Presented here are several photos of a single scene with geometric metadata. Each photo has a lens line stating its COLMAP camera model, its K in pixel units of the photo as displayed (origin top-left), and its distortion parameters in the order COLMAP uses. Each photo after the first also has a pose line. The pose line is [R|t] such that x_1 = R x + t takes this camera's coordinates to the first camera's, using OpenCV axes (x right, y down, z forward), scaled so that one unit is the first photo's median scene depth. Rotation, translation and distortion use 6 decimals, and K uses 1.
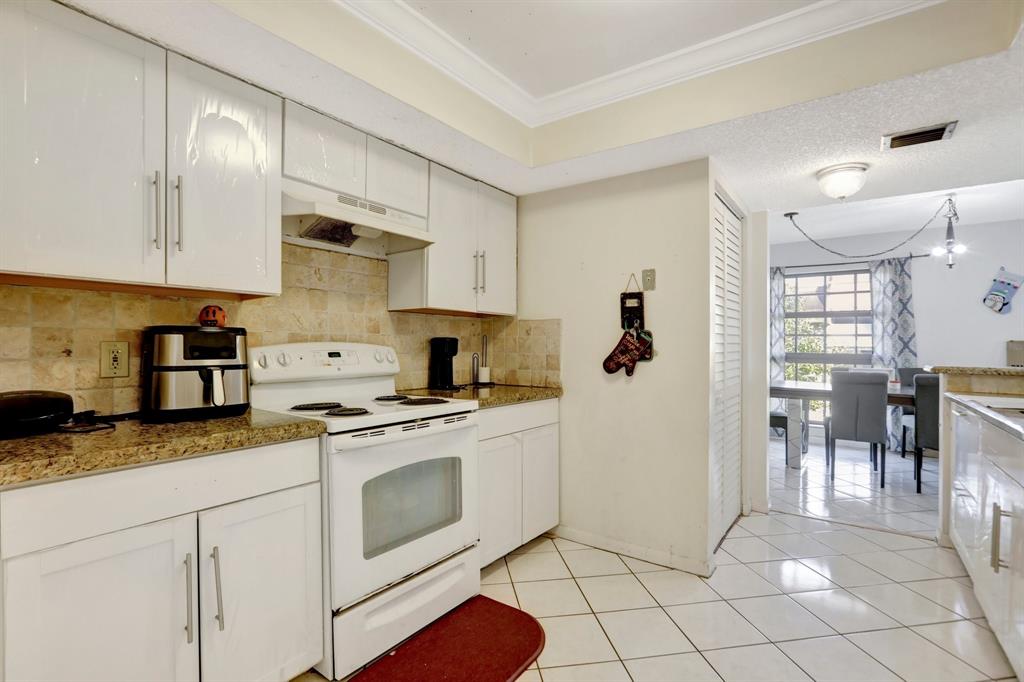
lens RADIAL K [[484.6, 0, 512.0], [0, 484.6, 341.0], [0, 0, 1]] dist [0.000341, 0.000197]
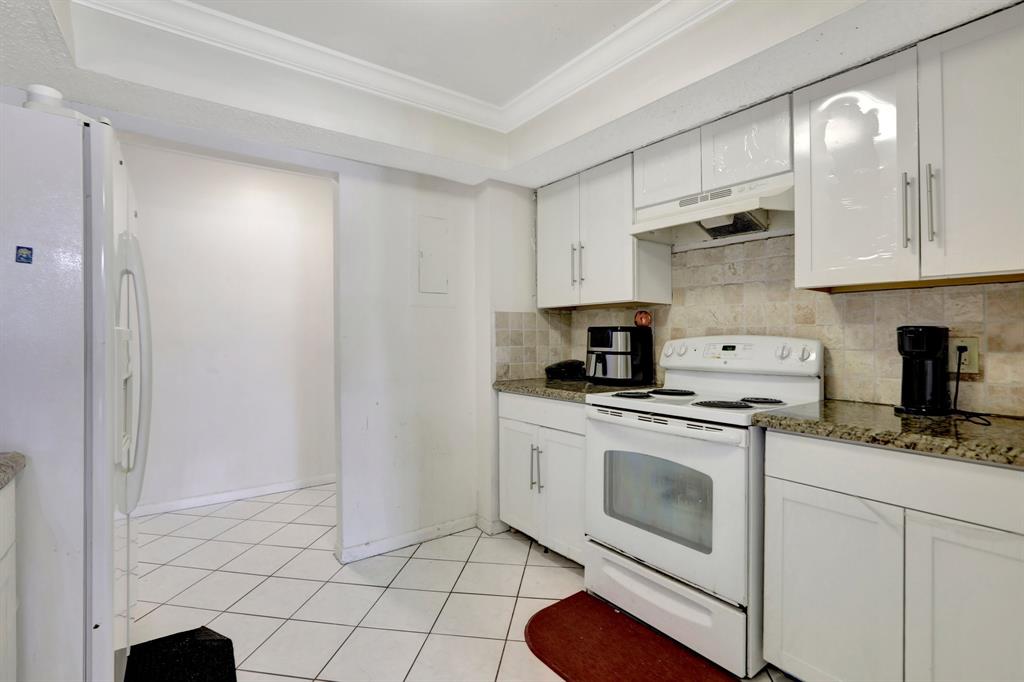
lens RADIAL K [[479.8, 0, 509.5], [0, 479.8, 327.1], [0, 0, 1]] dist [0.001969, 0.000649]
pose [[-0.298159, -0.020375, -0.954299, 0.621671], [0.009072, 0.999667, -0.024178, 0.004271], [0.954473, -0.015866, -0.297874, 0.753506]]
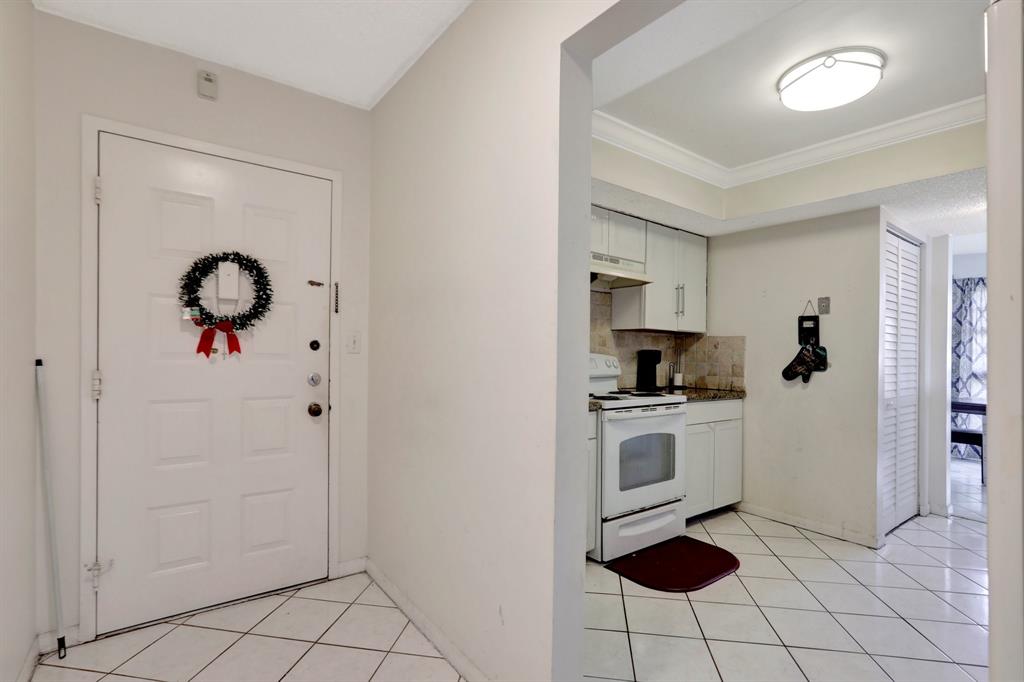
lens RADIAL K [[497.4, 0, 534.6], [0, 497.4, 347.3], [0, 0, 1]] dist [0.000004, 0.013672]
pose [[0.967053, 0.012068, -0.254288, -0.108581], [-0.013618, 0.999898, -0.004335, -0.004151], [0.254209, 0.007655, 0.967119, -0.421870]]
